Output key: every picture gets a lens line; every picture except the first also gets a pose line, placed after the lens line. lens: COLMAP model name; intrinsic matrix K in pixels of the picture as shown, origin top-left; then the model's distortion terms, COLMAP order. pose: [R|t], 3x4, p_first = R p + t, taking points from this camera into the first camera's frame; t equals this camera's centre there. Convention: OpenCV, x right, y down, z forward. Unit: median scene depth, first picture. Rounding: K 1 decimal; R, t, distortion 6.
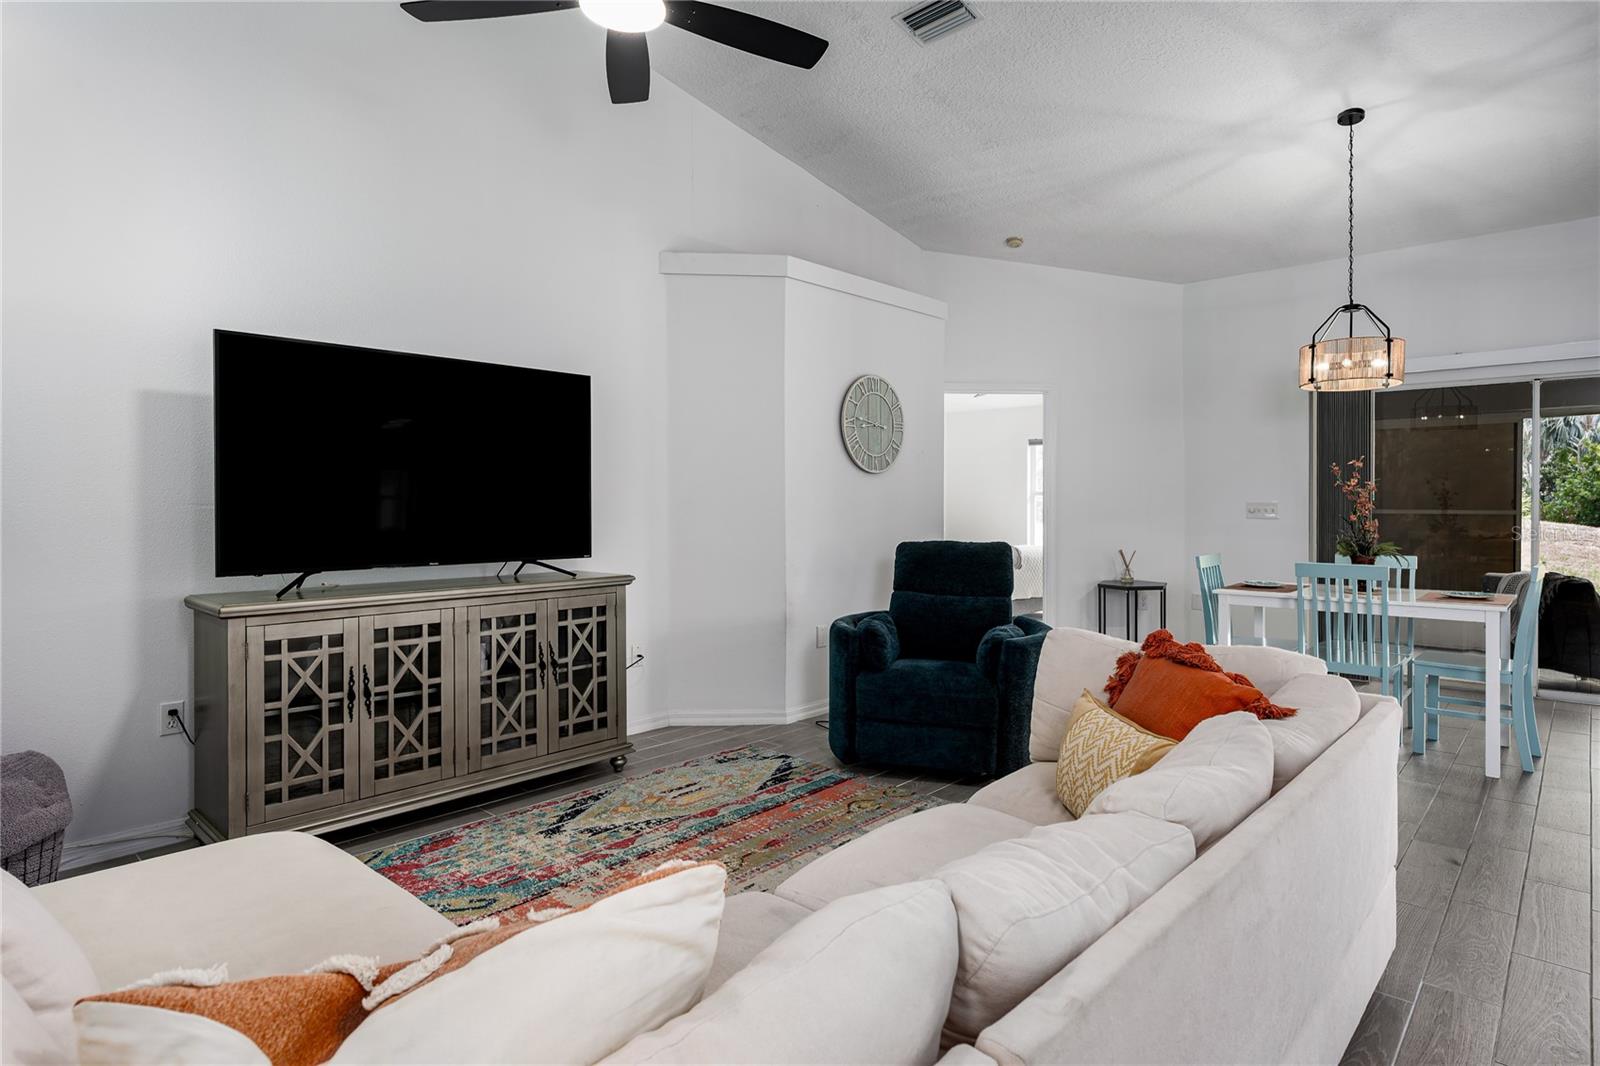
lens RADIAL K [[857.2, 0, 782.1], [0, 857.2, 514.2], [0, 0, 1]] dist [-0.002702, -0.001751]
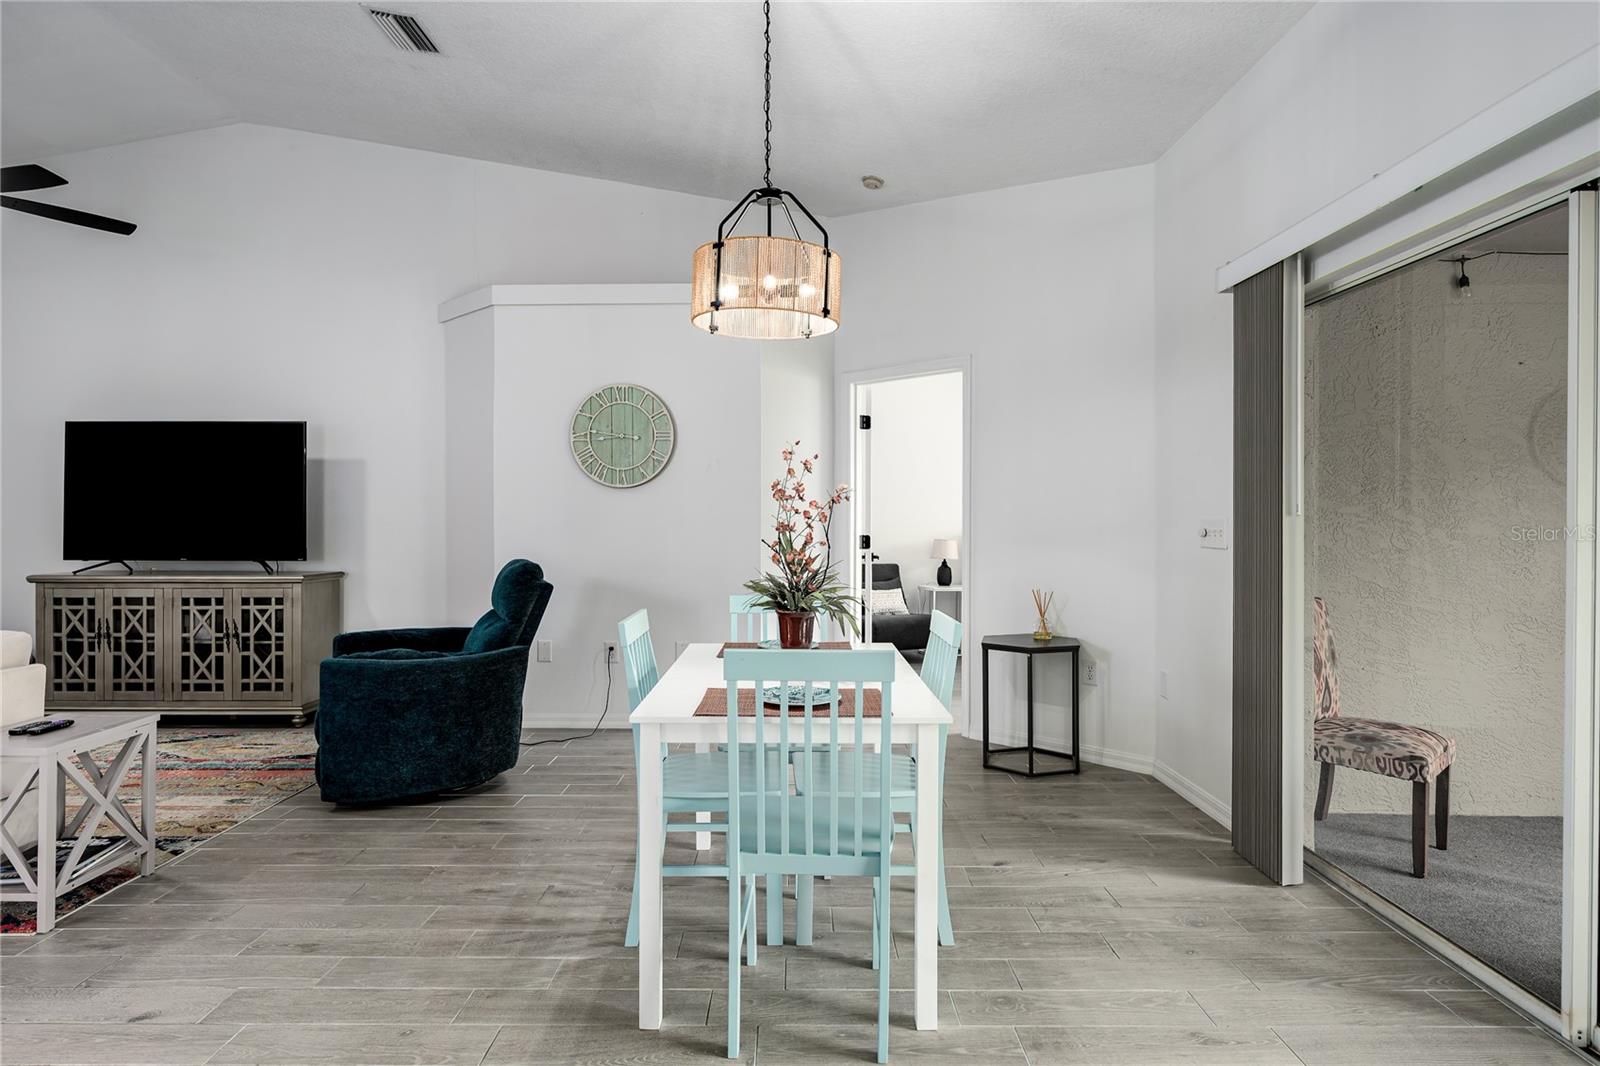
lens RADIAL K [[857.2, 0, 792.0], [0, 857.2, 522.7], [0, 0, 1]] dist [-0.002702, -0.001751]
pose [[0.680180, 0.005643, -0.733023, 1.435259], [-0.008920, 0.999960, -0.000579, -0.015576], [0.732991, 0.006932, 0.680204, 0.762749]]
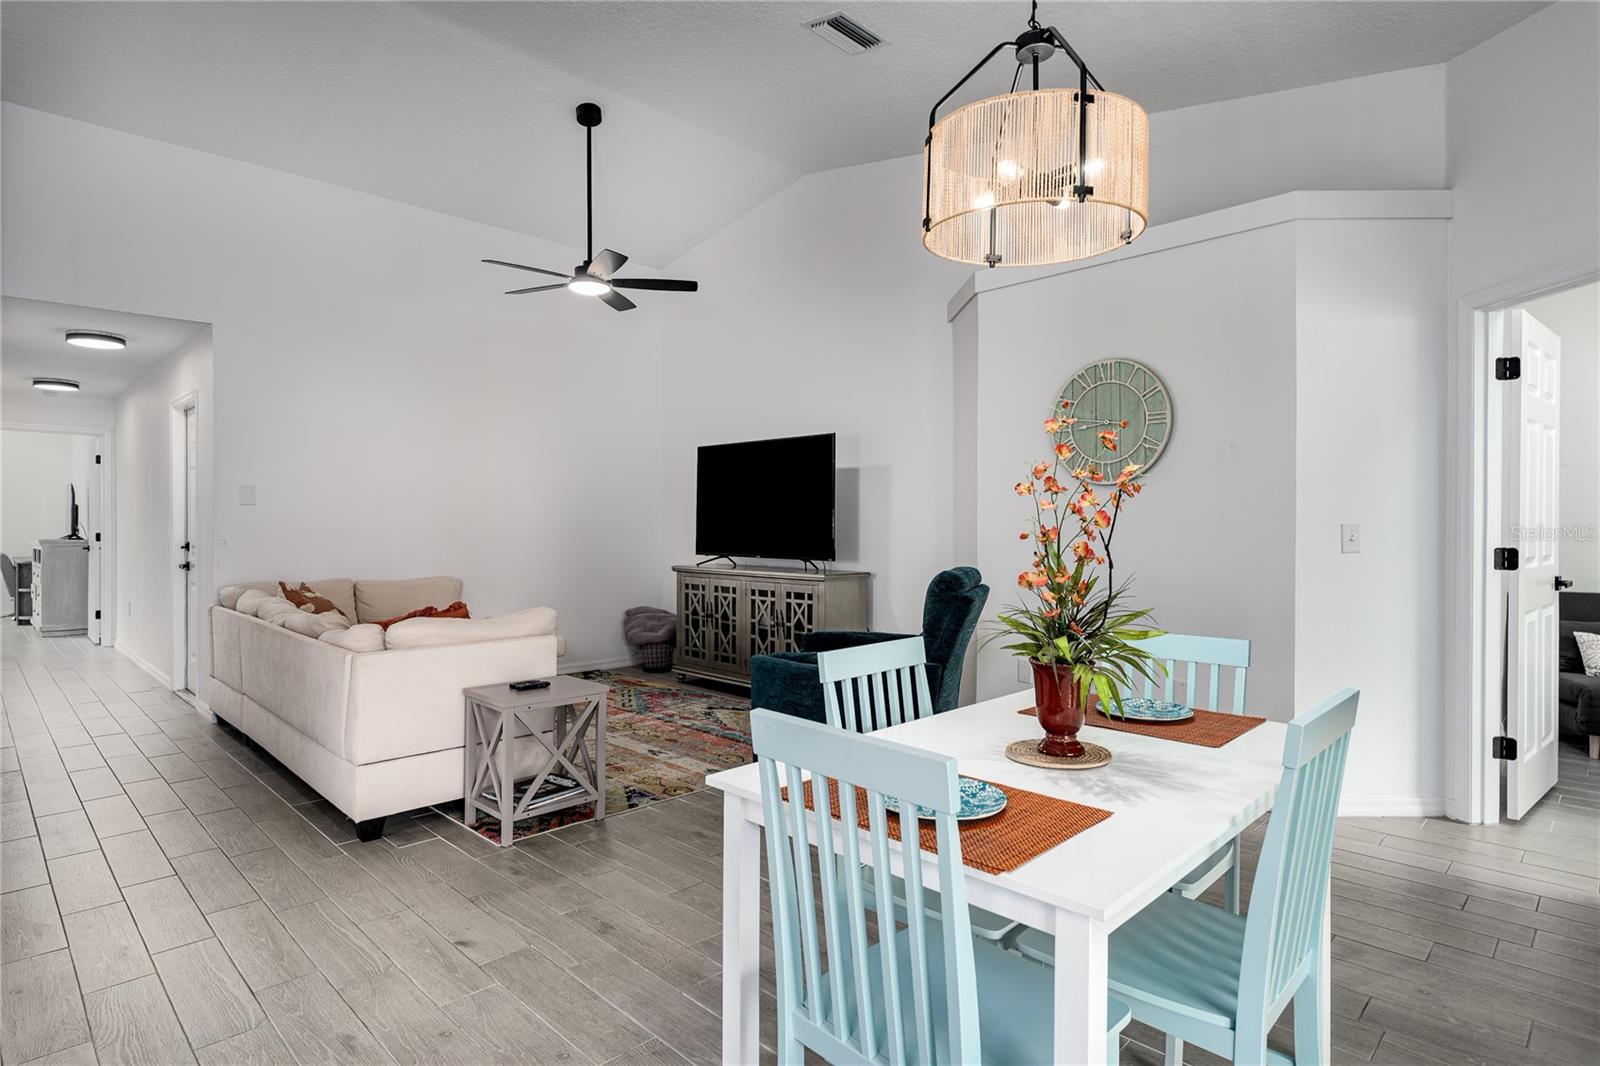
lens RADIAL K [[857.2, 0, 805.2], [0, 857.2, 530.6], [0, 0, 1]] dist [-0.002702, -0.001751]
pose [[-0.031736, 0.011804, -0.999427, 1.382222], [-0.012381, 0.999849, 0.012202, -0.018853], [0.999420, 0.012761, -0.031585, 1.157160]]
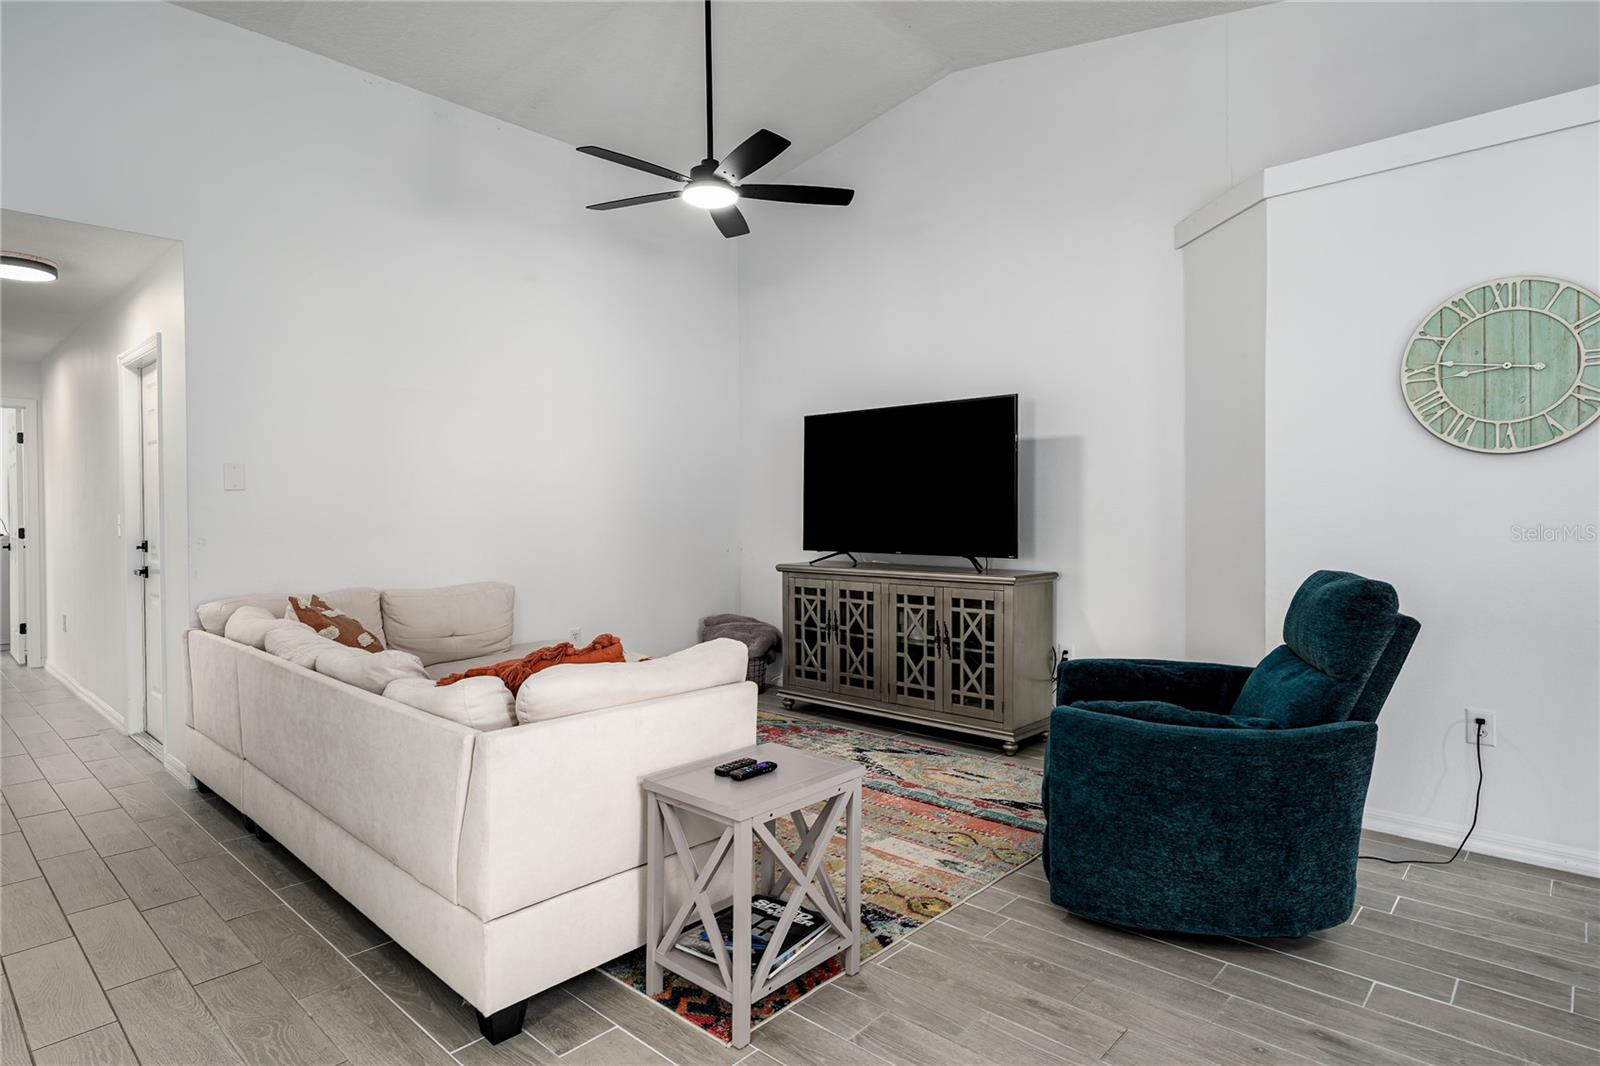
lens RADIAL K [[857.2, 0, 816.8], [0, 857.2, 524.9], [0, 0, 1]] dist [-0.002702, -0.001751]
pose [[0.027421, 0.019286, -0.999438, 1.010729], [-0.005748, 0.999800, 0.019135, -0.013993], [0.999607, 0.005220, 0.027526, 0.828517]]
